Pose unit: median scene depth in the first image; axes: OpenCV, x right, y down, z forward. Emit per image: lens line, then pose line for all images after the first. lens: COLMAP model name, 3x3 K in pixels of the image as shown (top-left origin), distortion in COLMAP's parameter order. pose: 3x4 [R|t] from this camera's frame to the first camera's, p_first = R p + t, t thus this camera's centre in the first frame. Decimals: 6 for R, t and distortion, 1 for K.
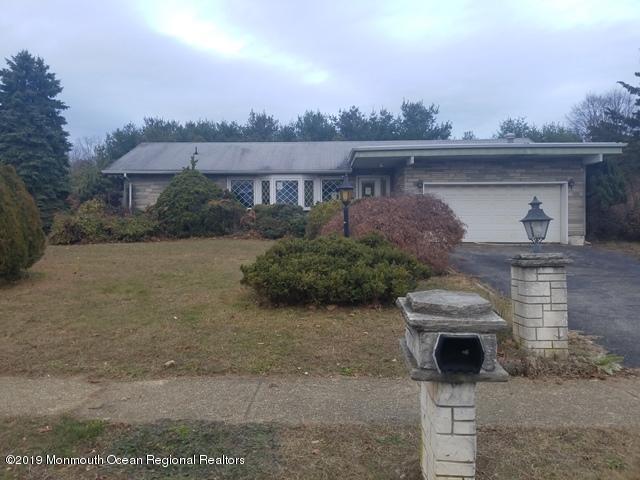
lens RADIAL K [[494.4, 0, 318.9], [0, 494.4, 237.6], [0, 0, 1]] dist [0.056553, -0.088435]
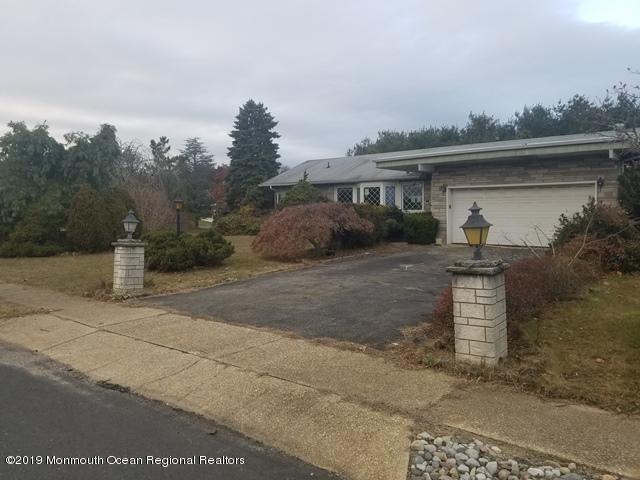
lens RADIAL K [[494.4, 0, 316.9], [0, 494.4, 242.4], [0, 0, 1]] dist [0.056553, -0.088435]
pose [[0.796067, 0.035860, -0.604145, 0.546547], [-0.029439, 0.999356, 0.020529, -0.004343], [0.604492, 0.001443, 0.796610, -0.016643]]
